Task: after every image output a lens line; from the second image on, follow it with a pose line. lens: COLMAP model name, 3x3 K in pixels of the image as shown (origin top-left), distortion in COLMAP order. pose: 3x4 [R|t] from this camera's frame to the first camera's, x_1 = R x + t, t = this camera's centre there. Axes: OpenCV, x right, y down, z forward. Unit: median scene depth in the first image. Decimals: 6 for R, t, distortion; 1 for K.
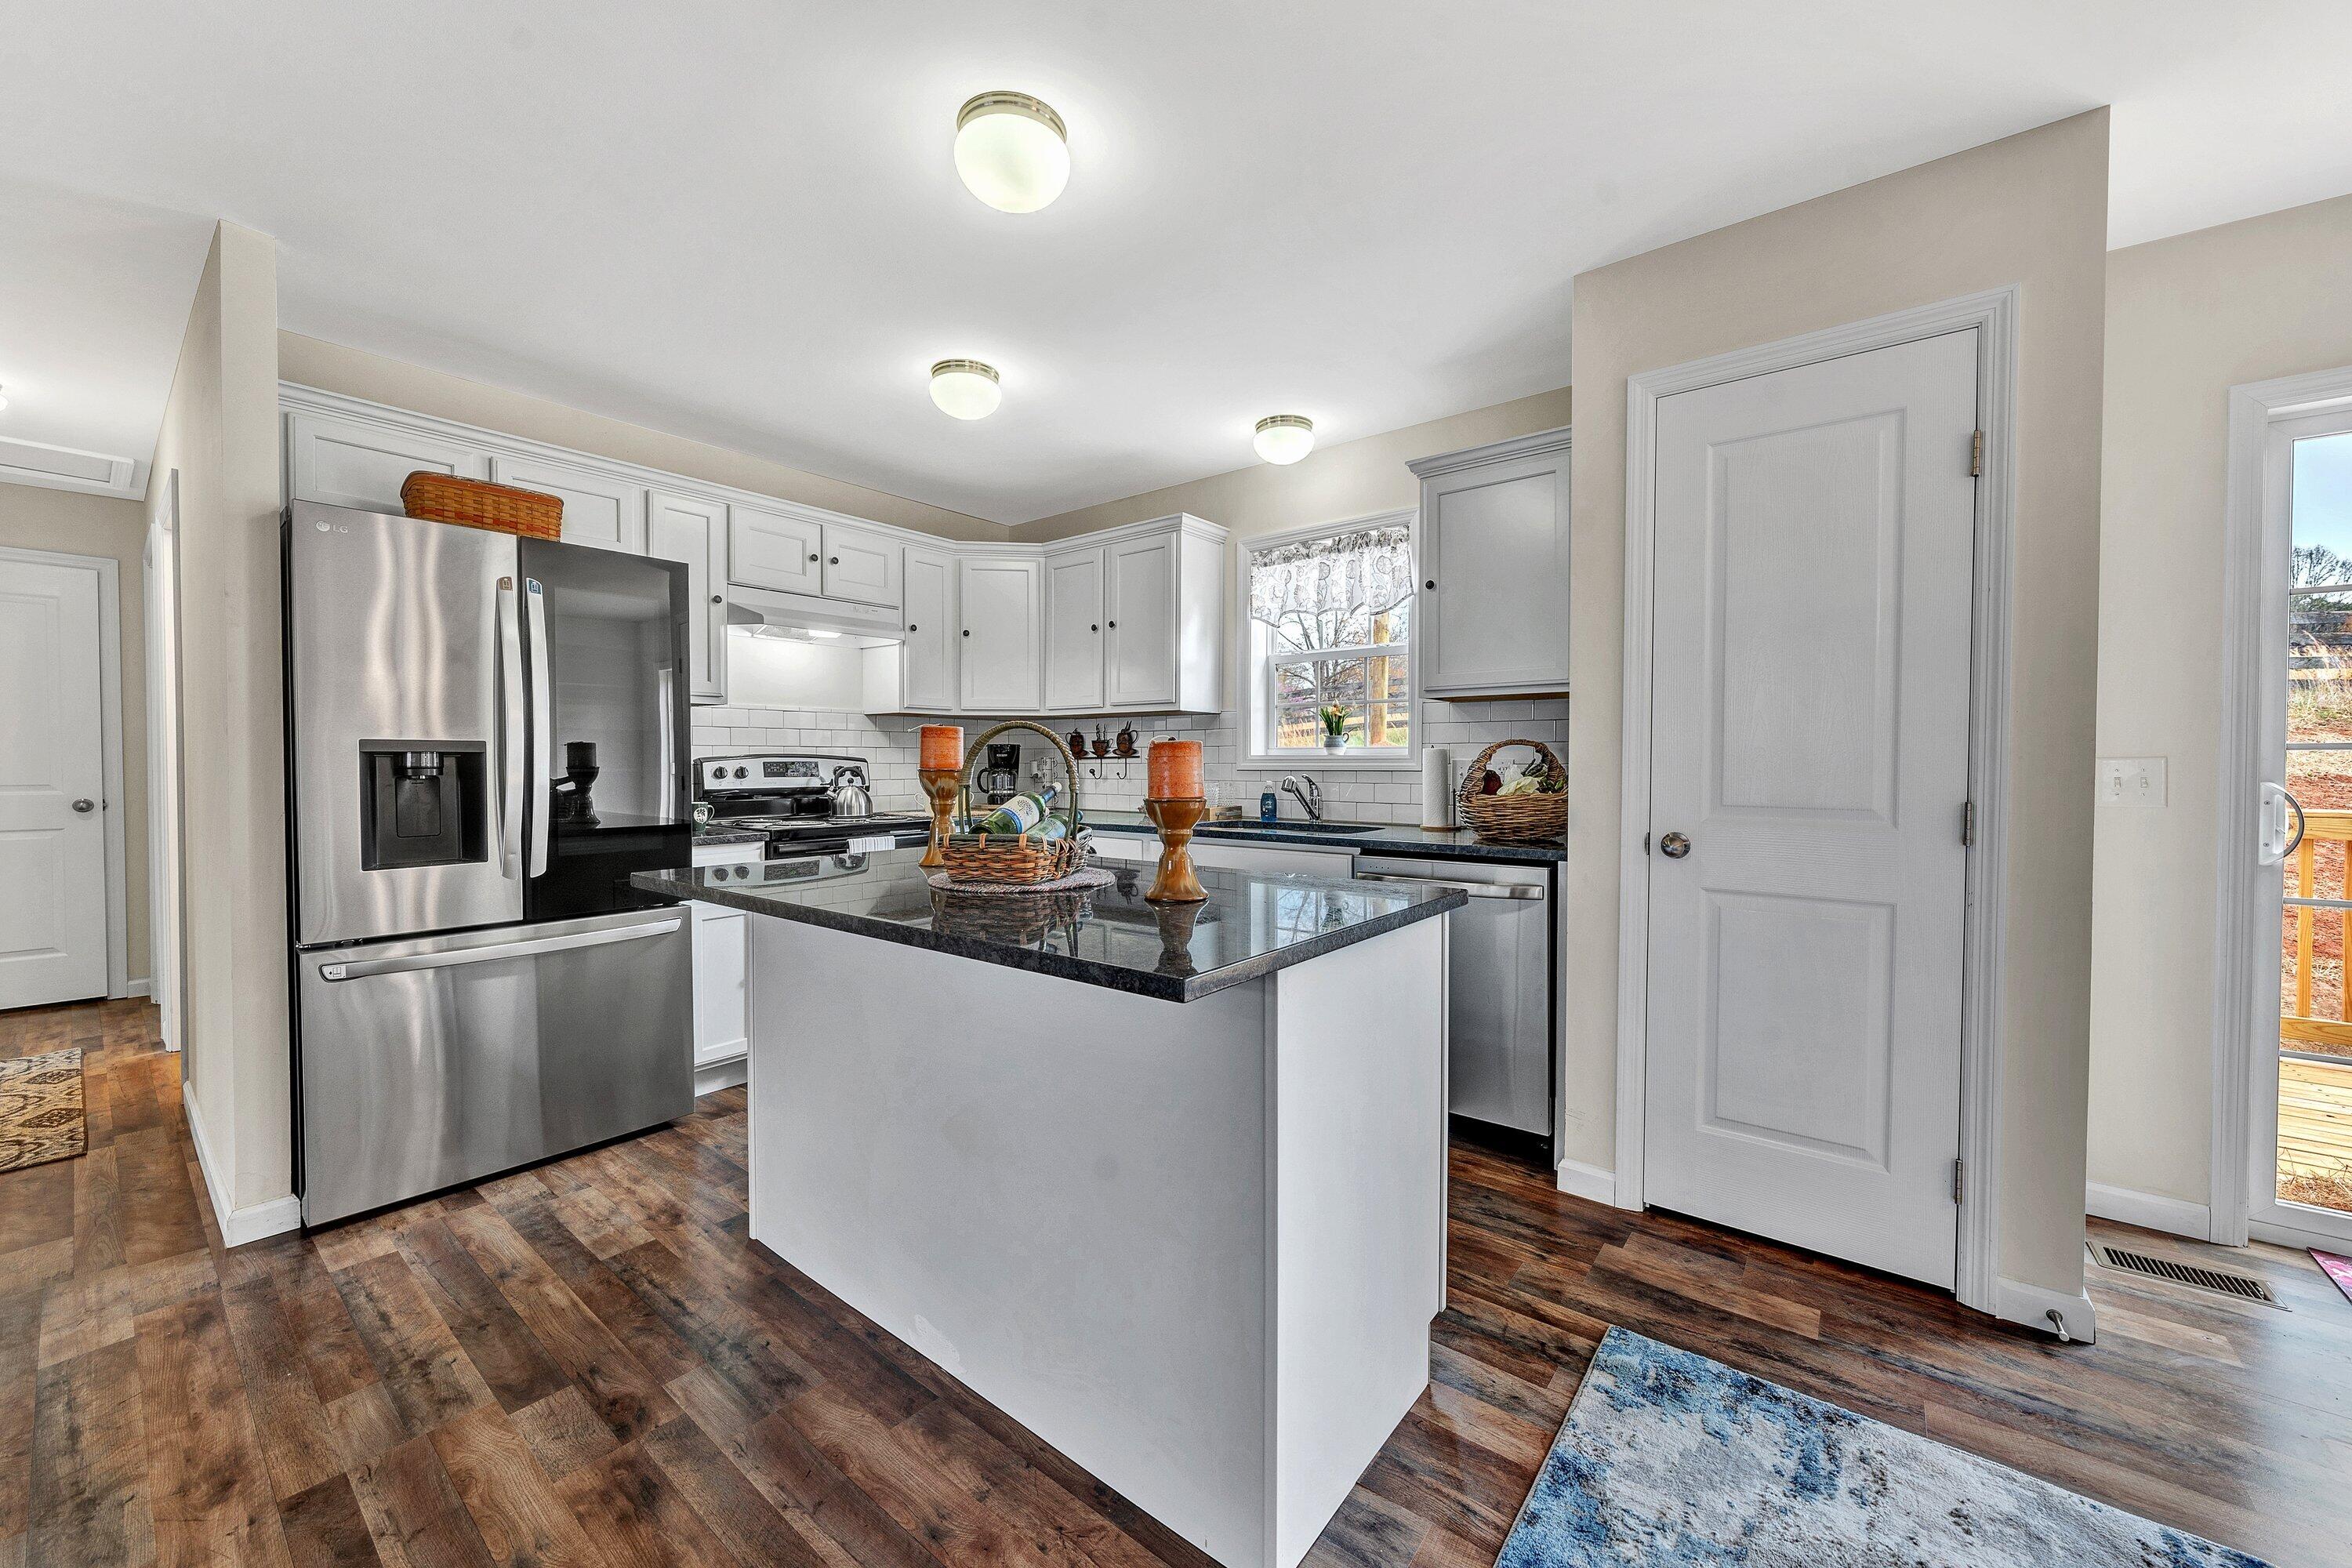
lens RADIAL K [[897.5, 0, 1178.8], [0, 897.5, 776.6], [0, 0, 1]] dist [0.002584, -0.000004]
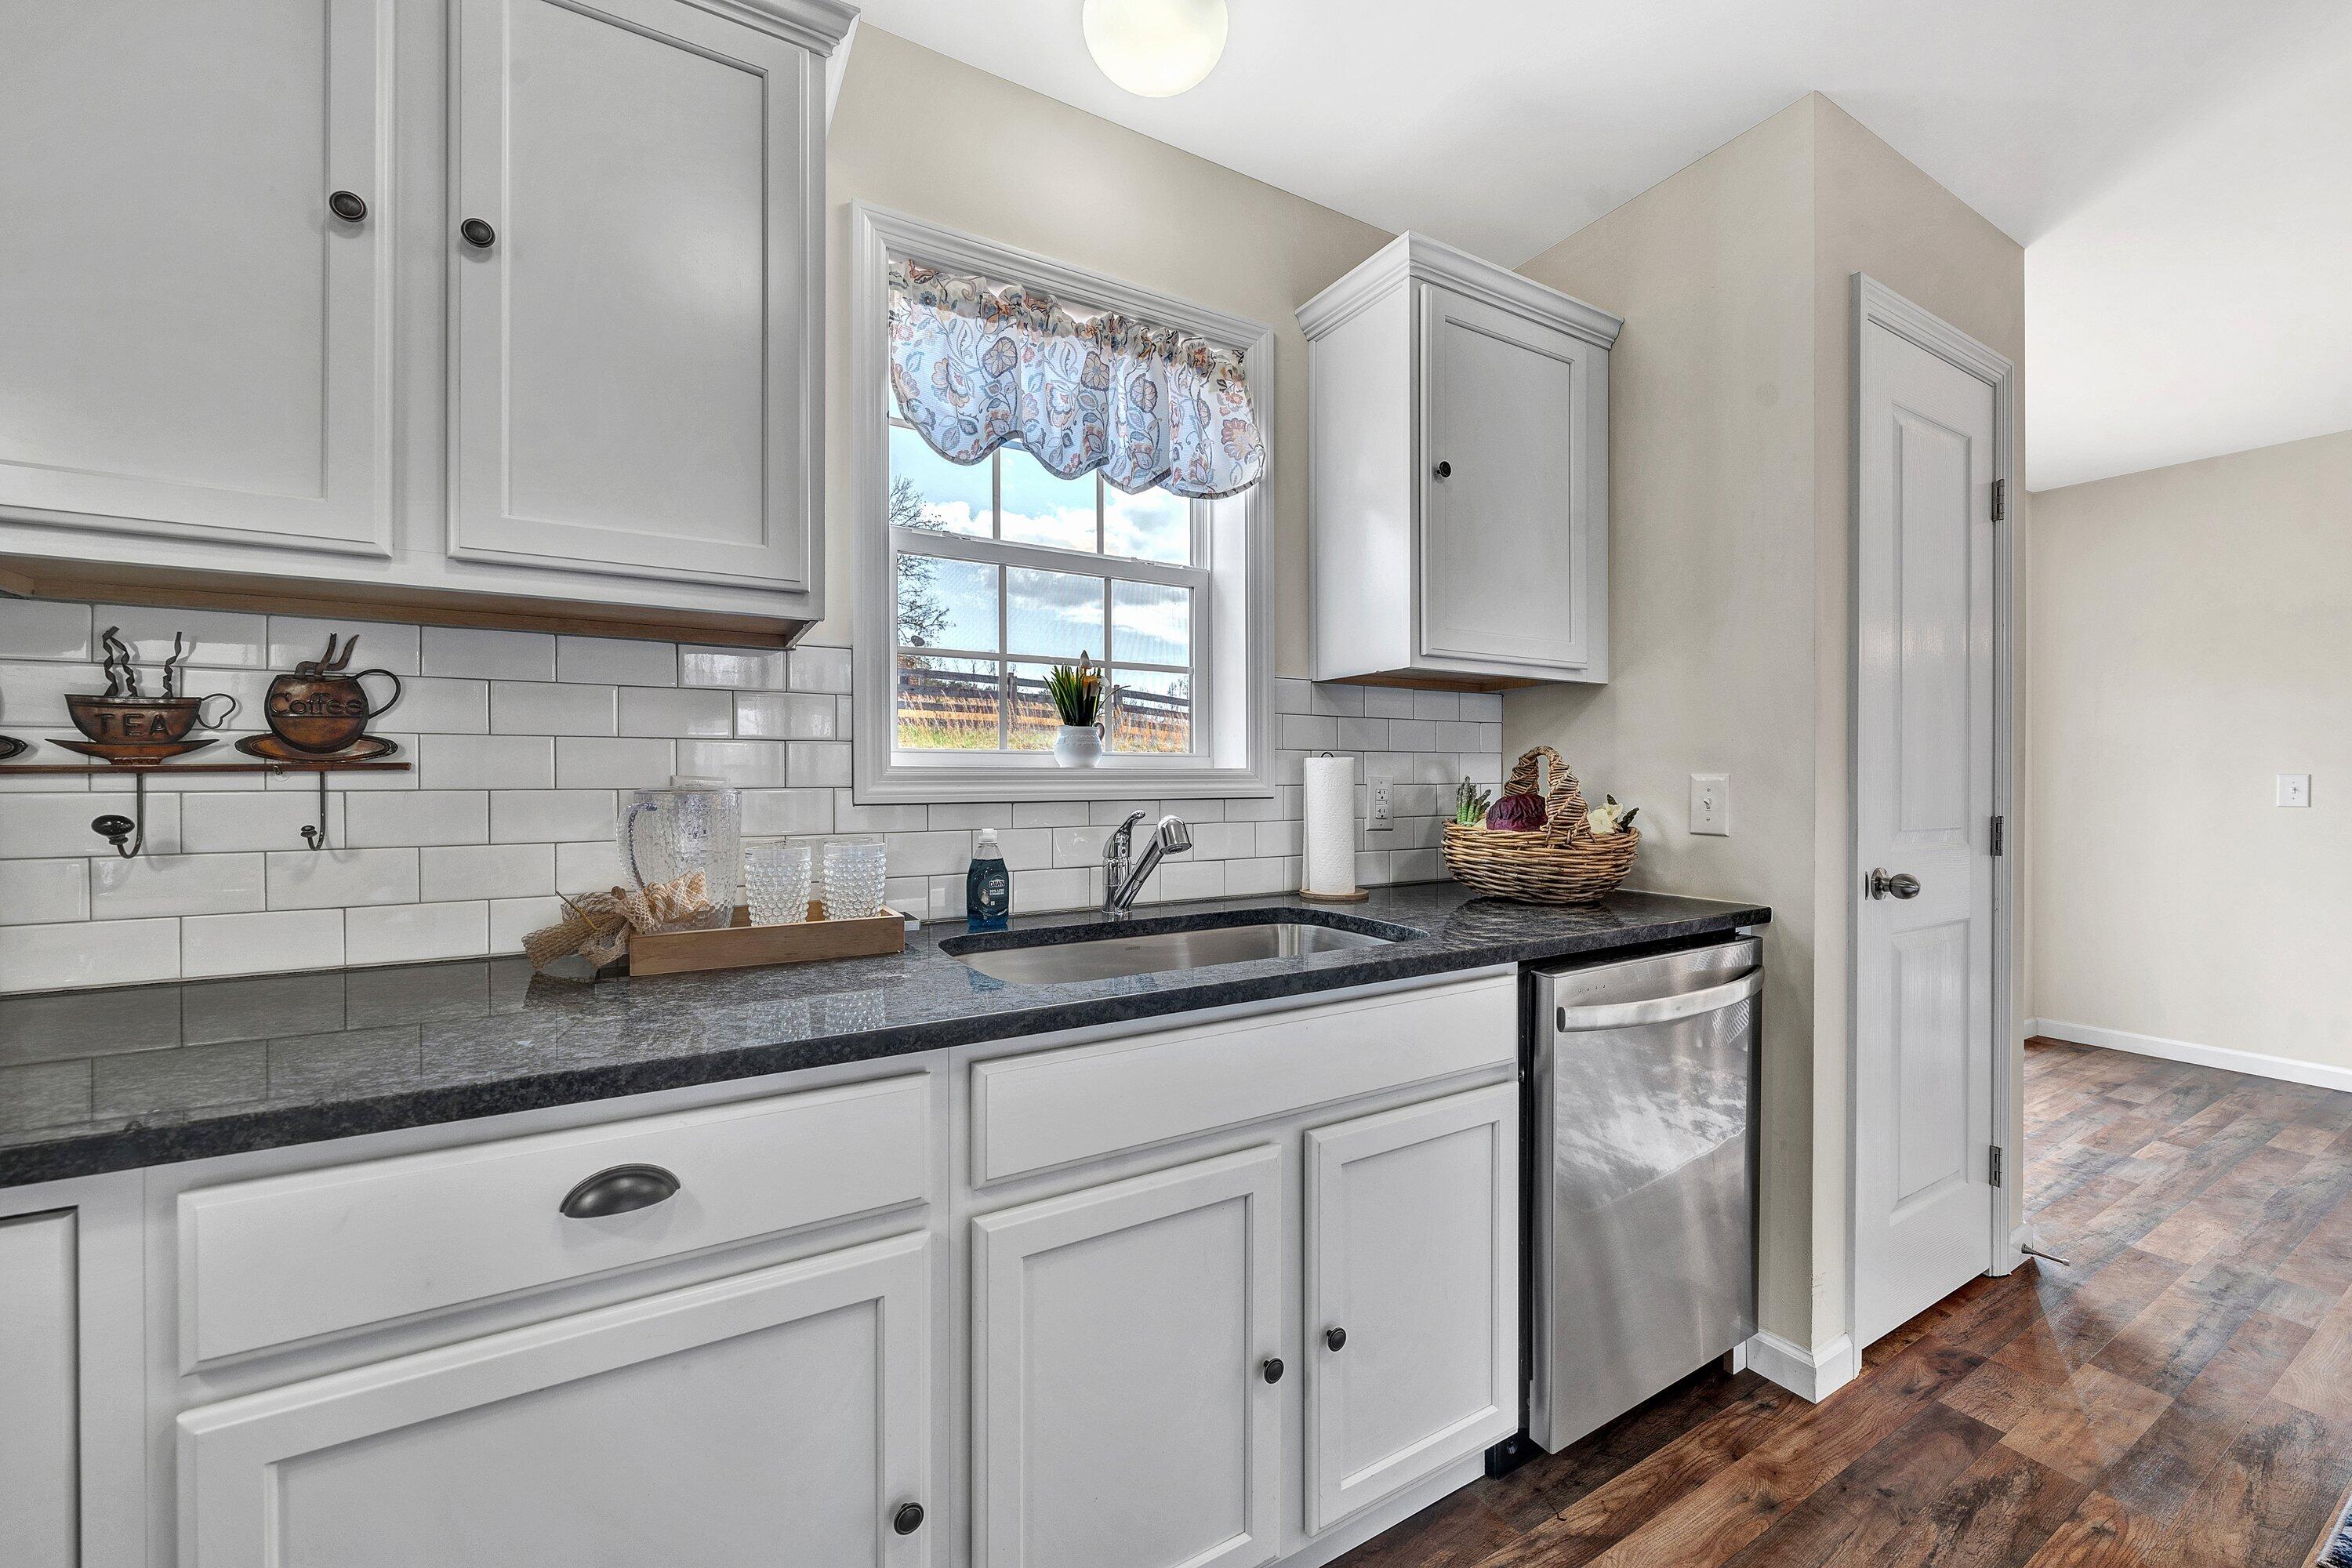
lens RADIAL K [[897.5, 0, 1174.9], [0, 897.5, 781.9], [0, 0, 1]] dist [0.002584, -0.000004]
pose [[0.357162, -0.001452, 0.934042, -0.380059], [0.020248, 0.999776, -0.006189, -0.018936], [-0.933823, 0.021123, 0.357111, 1.164869]]
